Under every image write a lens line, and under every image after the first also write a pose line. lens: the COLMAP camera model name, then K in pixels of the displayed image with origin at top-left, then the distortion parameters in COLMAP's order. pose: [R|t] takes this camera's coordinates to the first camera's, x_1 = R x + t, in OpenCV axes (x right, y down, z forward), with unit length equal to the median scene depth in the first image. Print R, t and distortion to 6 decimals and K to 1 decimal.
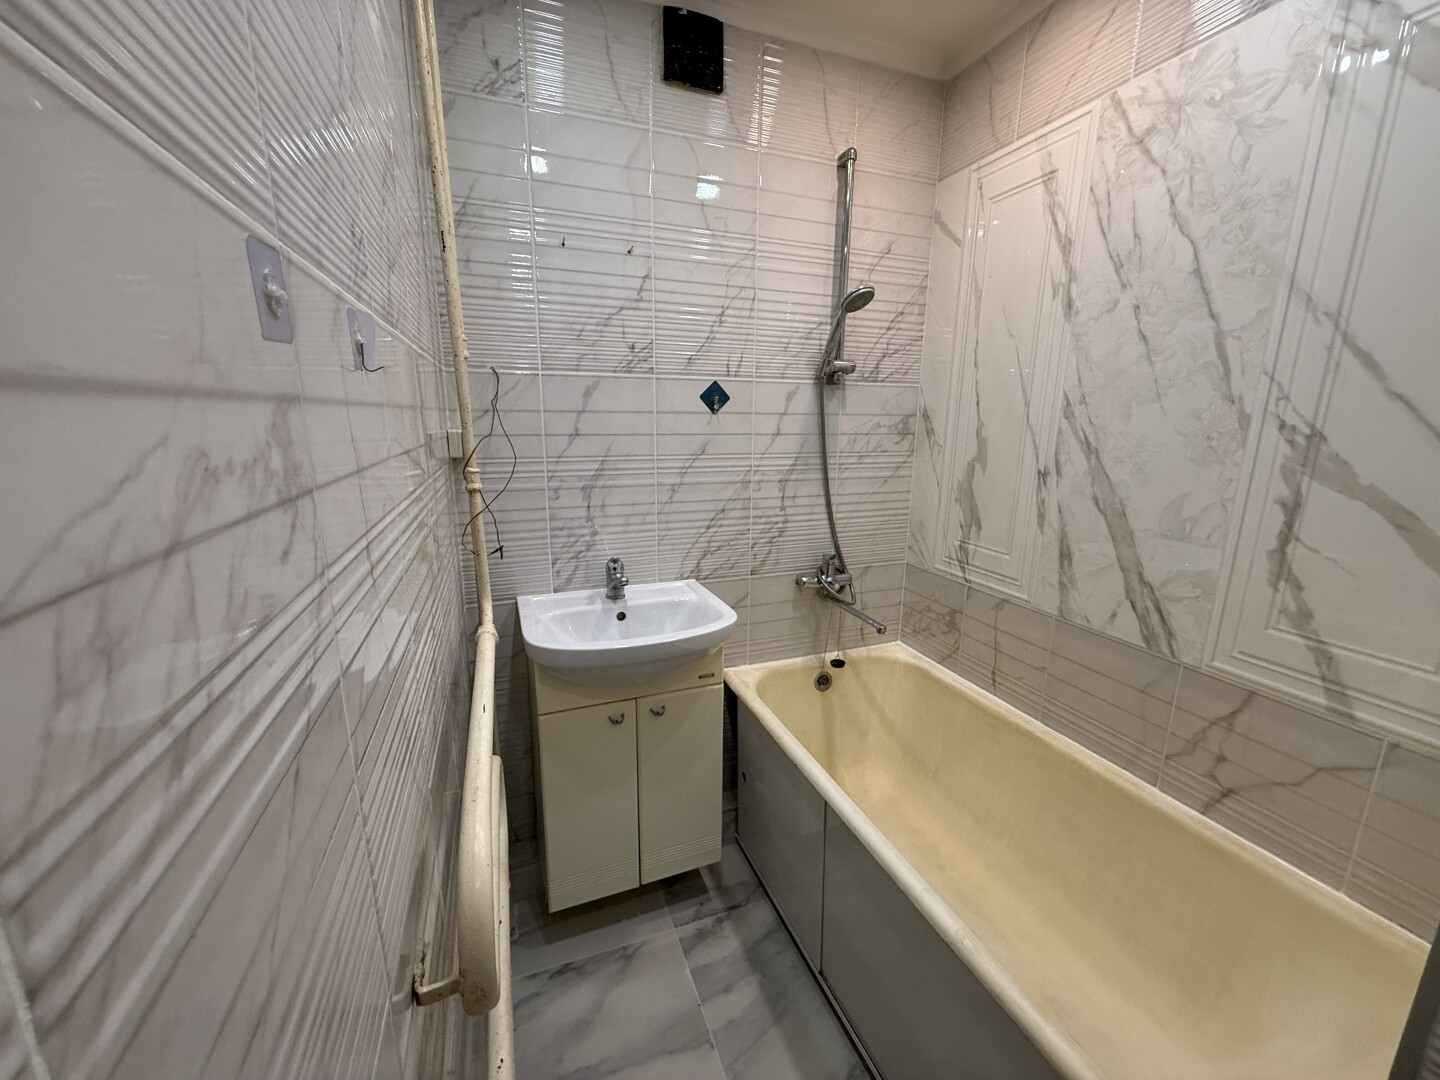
lens RADIAL K [[574.5, 0, 714.6], [0, 574.5, 541.1], [0, 0, 1]] dist [0.000831, -0.000001]
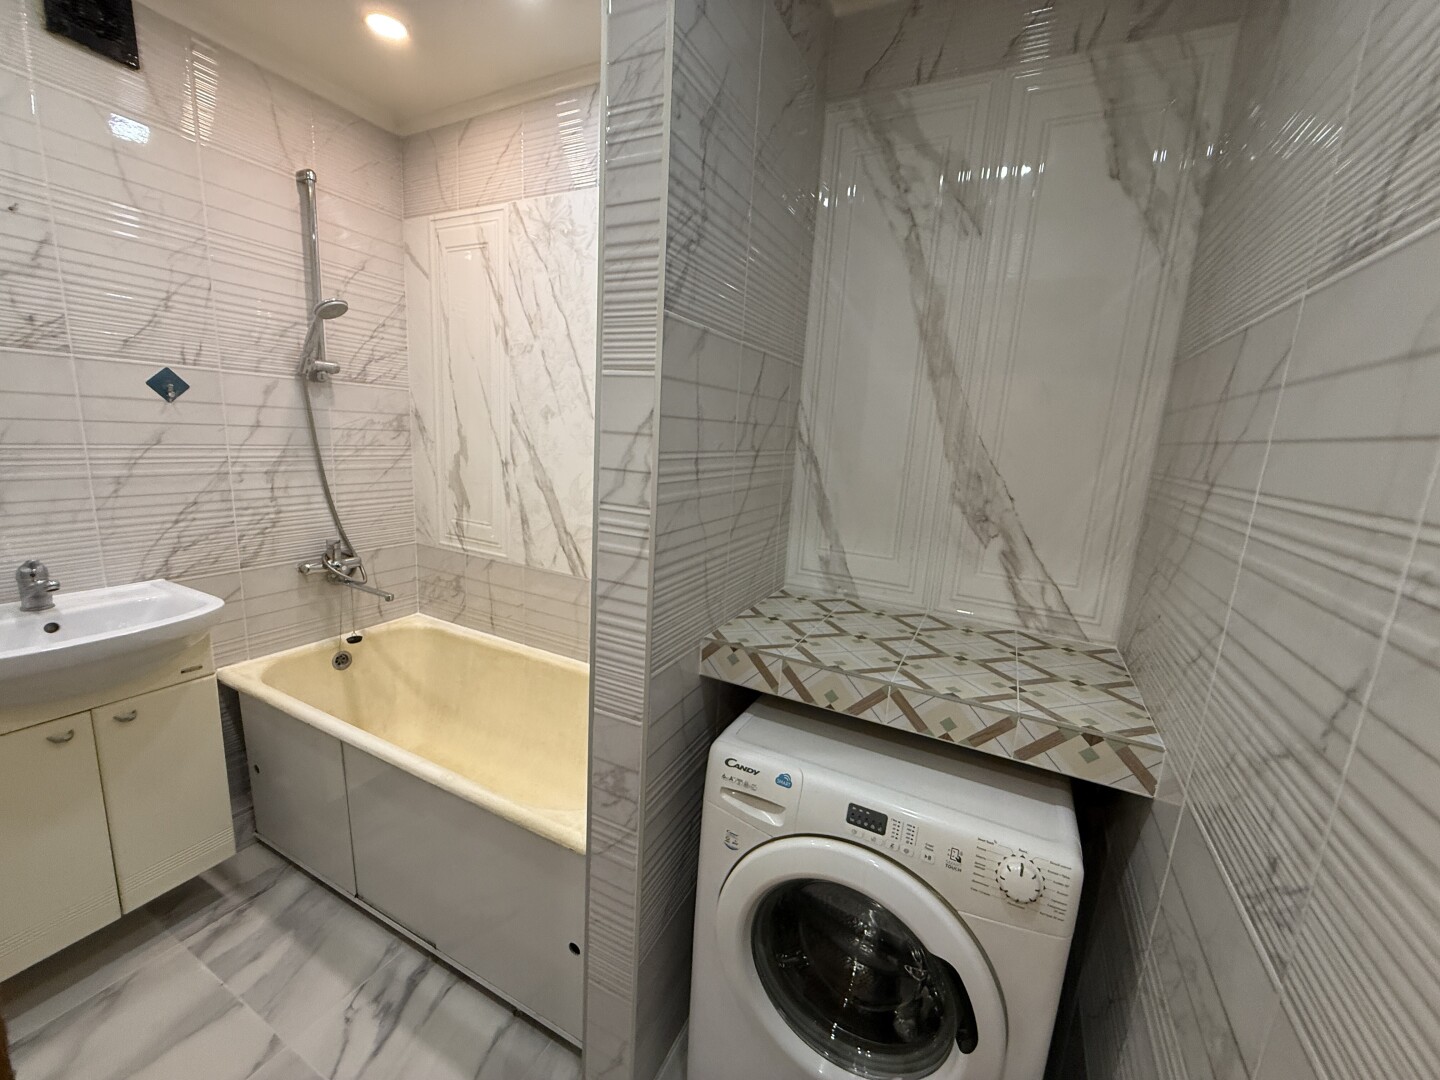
lens RADIAL K [[574.5, 0, 714.6], [0, 574.5, 541.1], [0, 0, 1]] dist [0.000831, -0.000001]
pose [[0.738233, -0.092020, 0.668240, 0.008234], [0.091019, 0.995180, 0.036489, 0.054683], [-0.668377, 0.033885, 0.743050, -0.299429]]
